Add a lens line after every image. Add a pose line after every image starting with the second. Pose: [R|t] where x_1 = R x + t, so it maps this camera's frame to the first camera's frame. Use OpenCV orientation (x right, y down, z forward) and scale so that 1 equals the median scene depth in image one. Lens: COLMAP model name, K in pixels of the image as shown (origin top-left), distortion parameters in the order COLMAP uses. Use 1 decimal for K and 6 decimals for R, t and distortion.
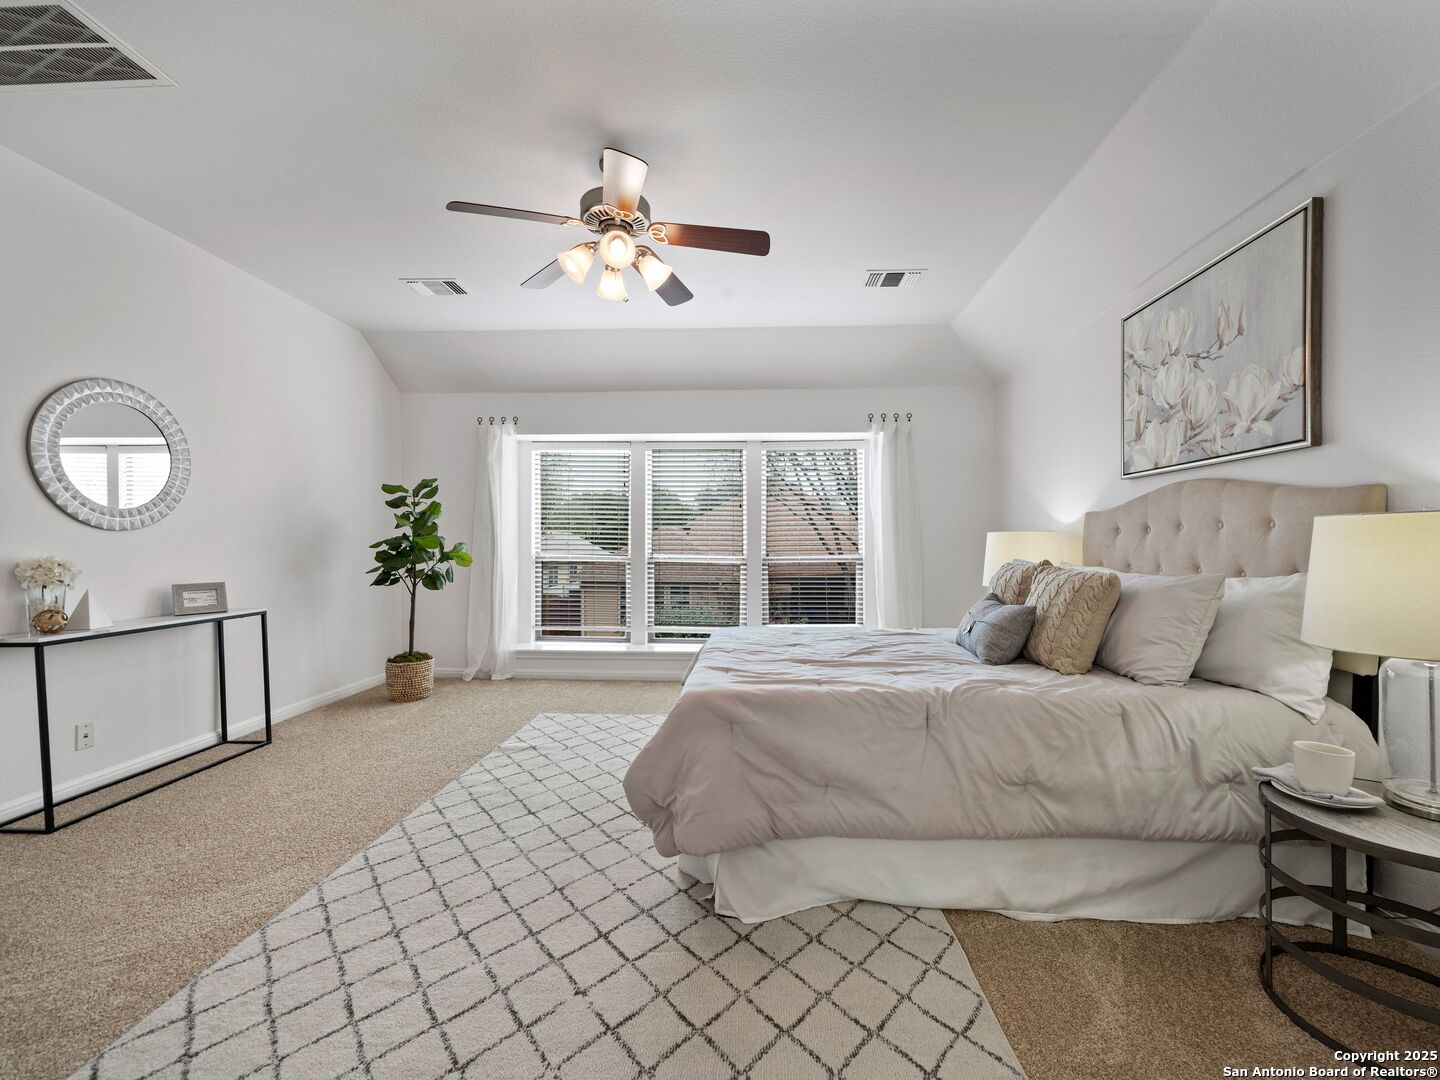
lens RADIAL K [[595.6, 0, 730.3], [0, 595.6, 546.4], [0, 0, 1]] dist [-0.004929, -0.000384]
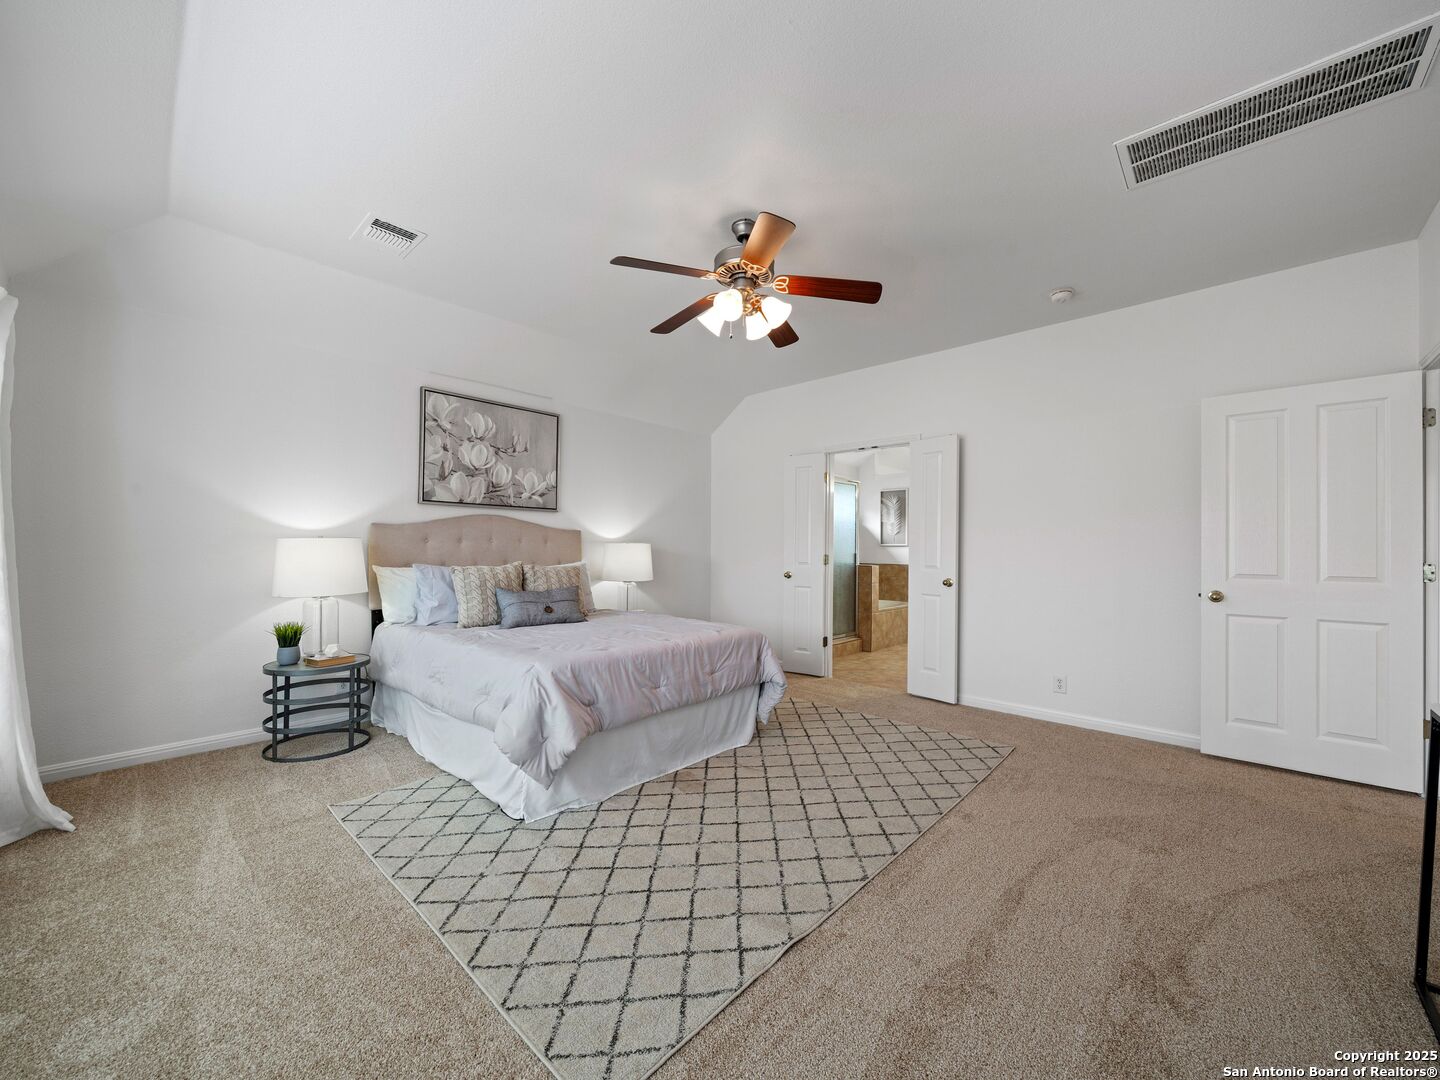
lens RADIAL K [[564.5, 0, 732.9], [0, 564.5, 543.8], [0, 0, 1]] dist [-0.001125, -0.000027]
pose [[-0.773134, 0.001156, 0.634241, -0.838850], [-0.005493, 0.999949, -0.008518, -0.013627], [-0.634218, -0.010069, -0.773088, 1.781352]]
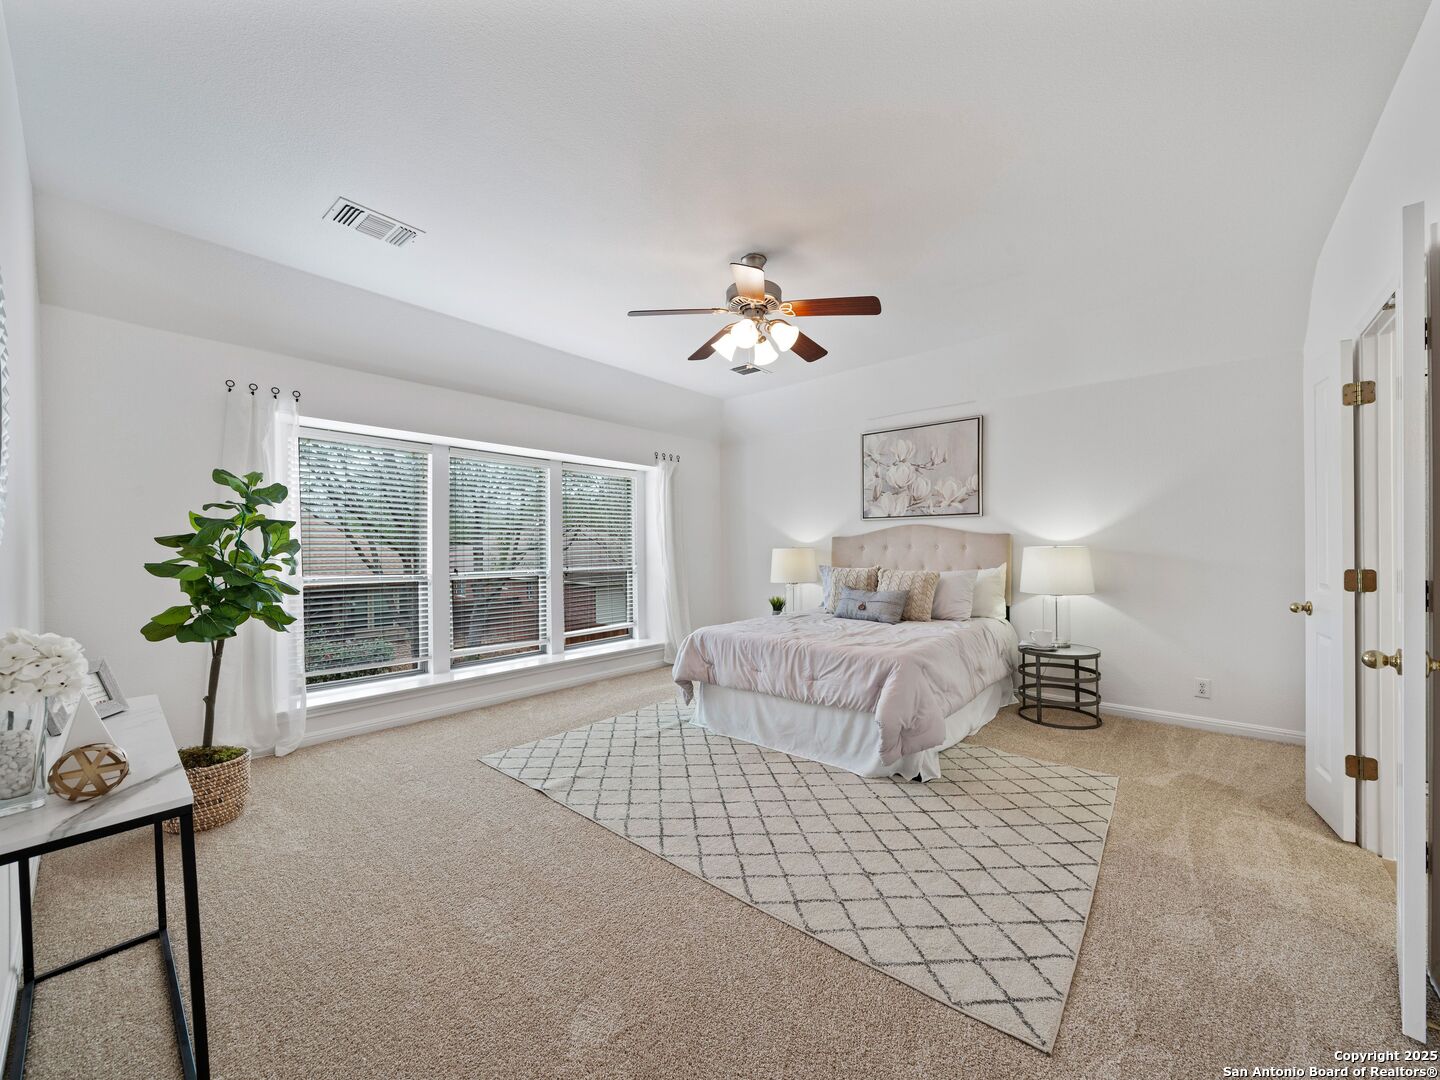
lens RADIAL K [[546.9, 0, 720.5], [0, 546.9, 547.3], [0, 0, 1]] dist [0.000091, -0.000011]
pose [[0.617898, -0.007700, 0.786220, -1.100561], [0.010639, 0.999942, 0.001432, -0.040693], [-0.786186, 0.007480, 0.617944, 0.335100]]
